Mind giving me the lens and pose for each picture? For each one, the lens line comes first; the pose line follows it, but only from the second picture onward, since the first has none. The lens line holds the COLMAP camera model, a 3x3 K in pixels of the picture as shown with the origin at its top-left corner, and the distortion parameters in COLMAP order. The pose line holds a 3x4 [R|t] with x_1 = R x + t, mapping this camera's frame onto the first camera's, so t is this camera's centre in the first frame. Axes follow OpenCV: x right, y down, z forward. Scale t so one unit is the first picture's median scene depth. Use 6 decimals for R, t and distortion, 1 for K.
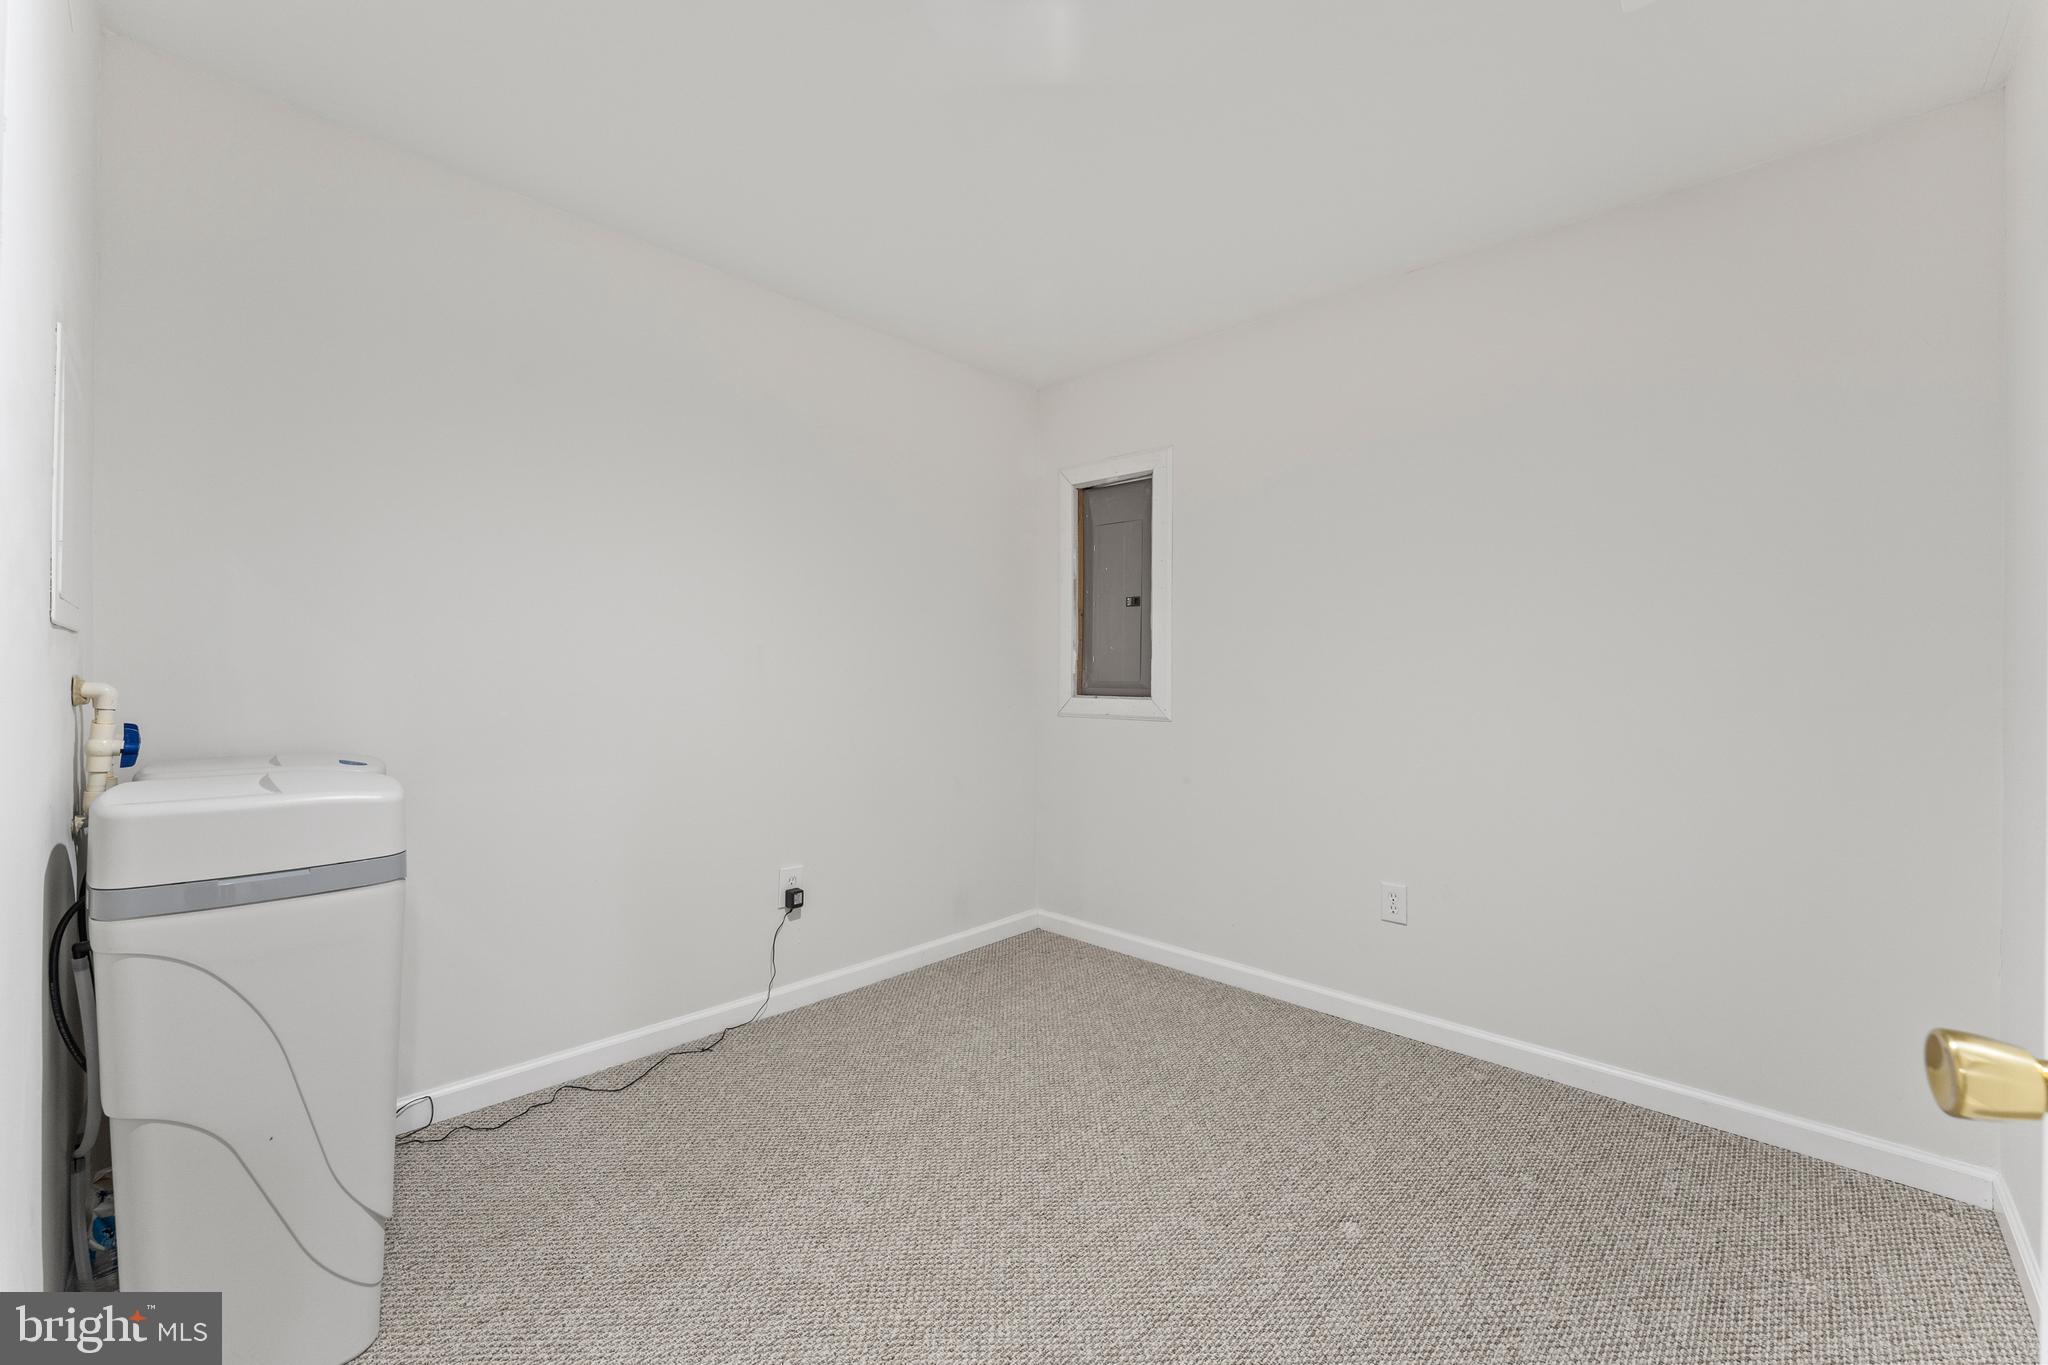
lens RADIAL K [[821.6, 0, 1018.3], [0, 821.6, 684.4], [0, 0, 1]] dist [-0.000320, -0.000194]
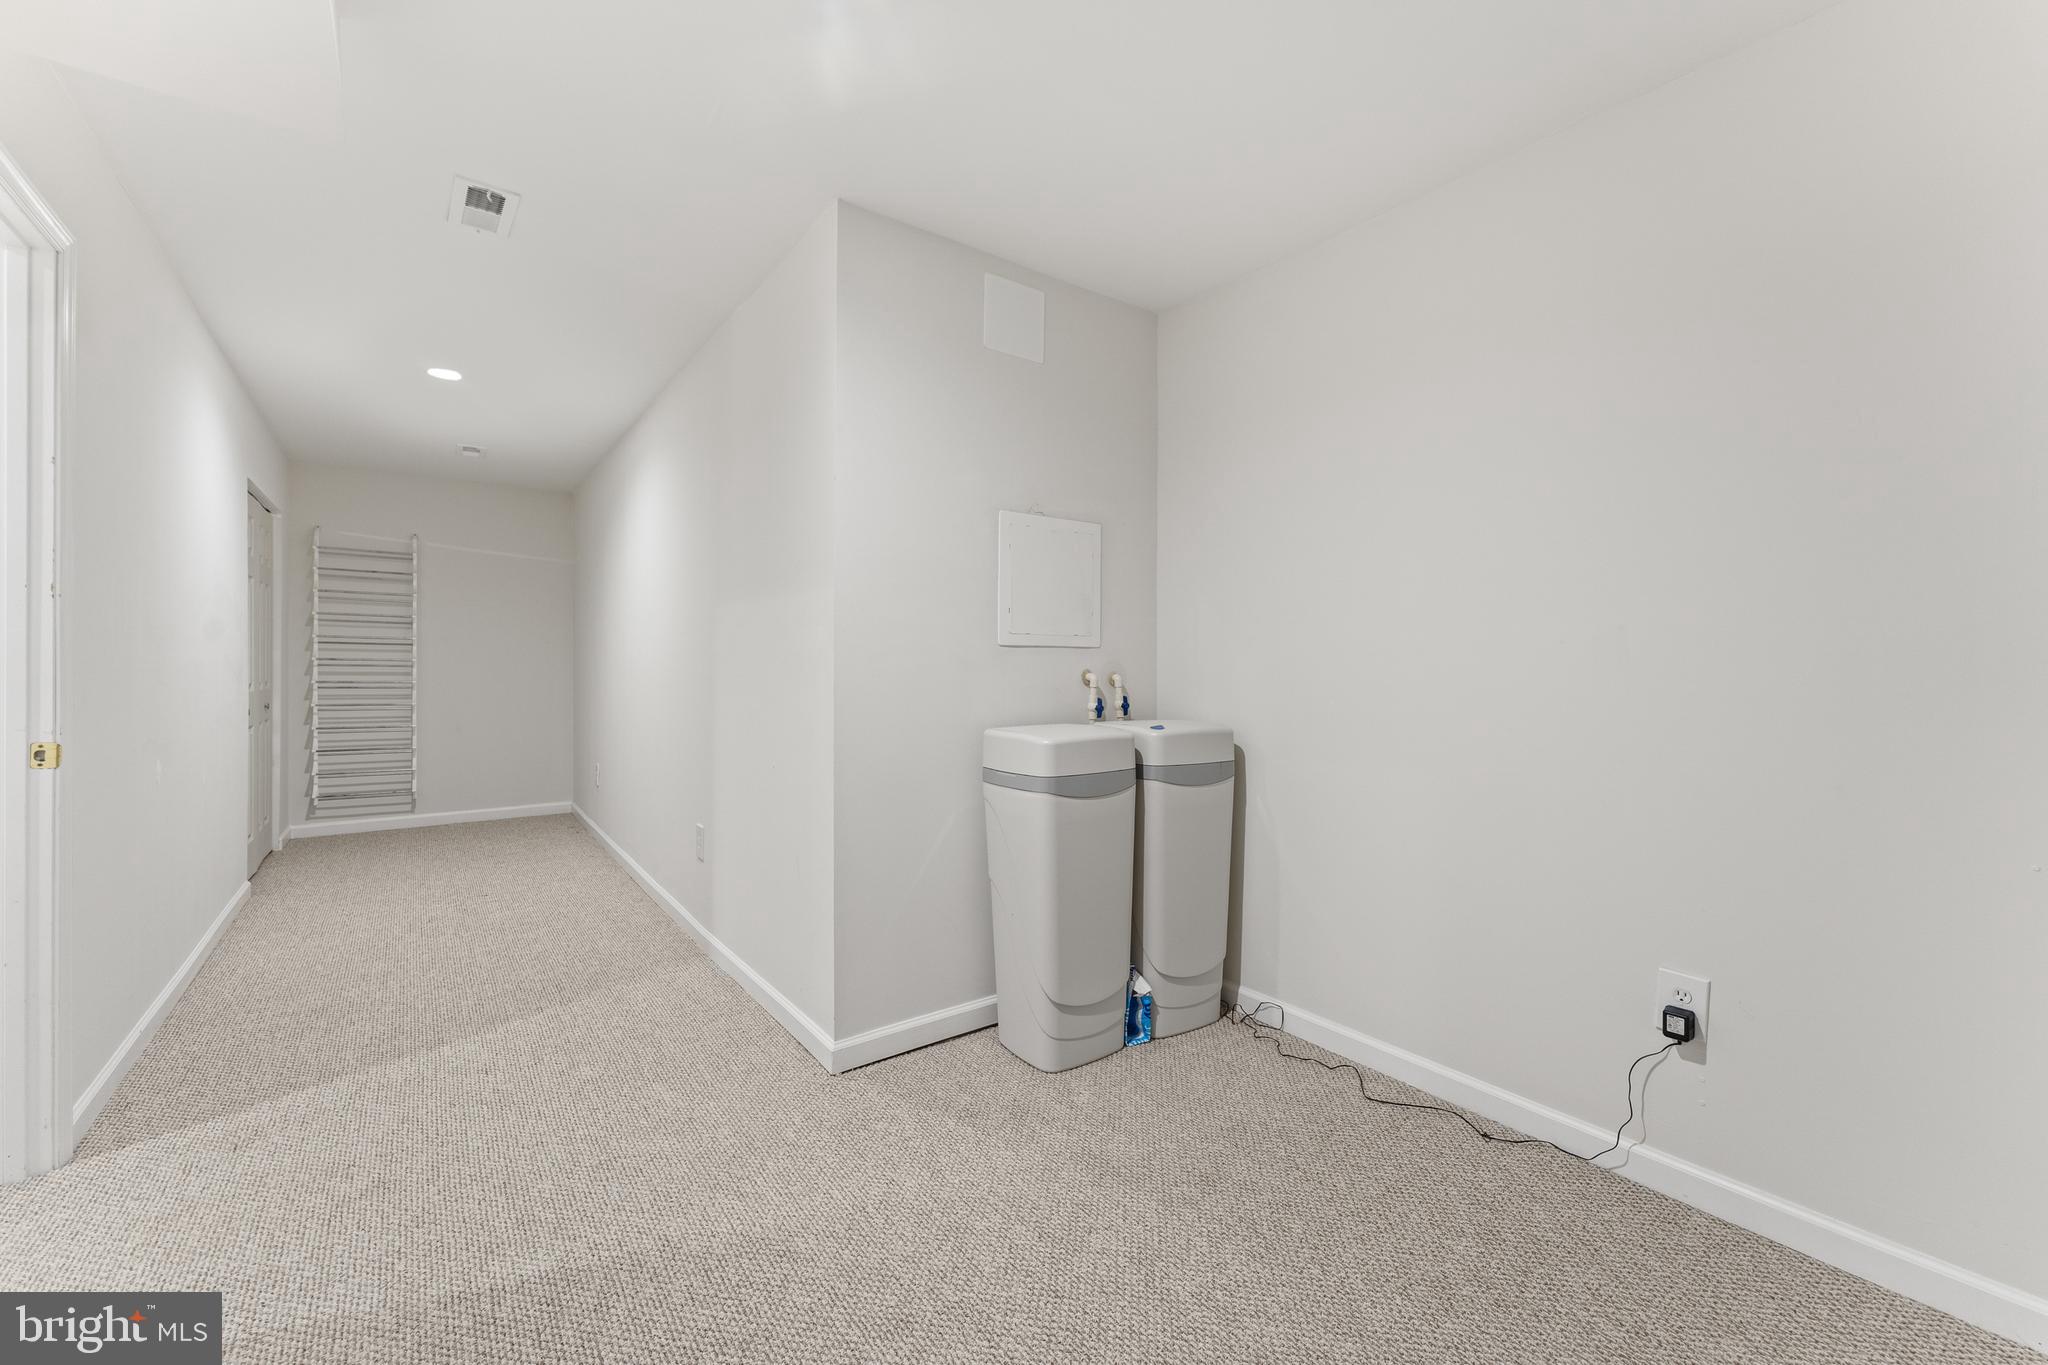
lens RADIAL K [[792.3, 0, 1024.0], [0, 792.3, 682.5], [0, 0, 1]] dist [-0.000734, -0.000146]
pose [[-0.147914, 0.007500, -0.988972, 0.512622], [-0.018220, 0.999781, 0.010307, 0.000767], [0.988832, 0.019543, -0.147745, 0.749392]]
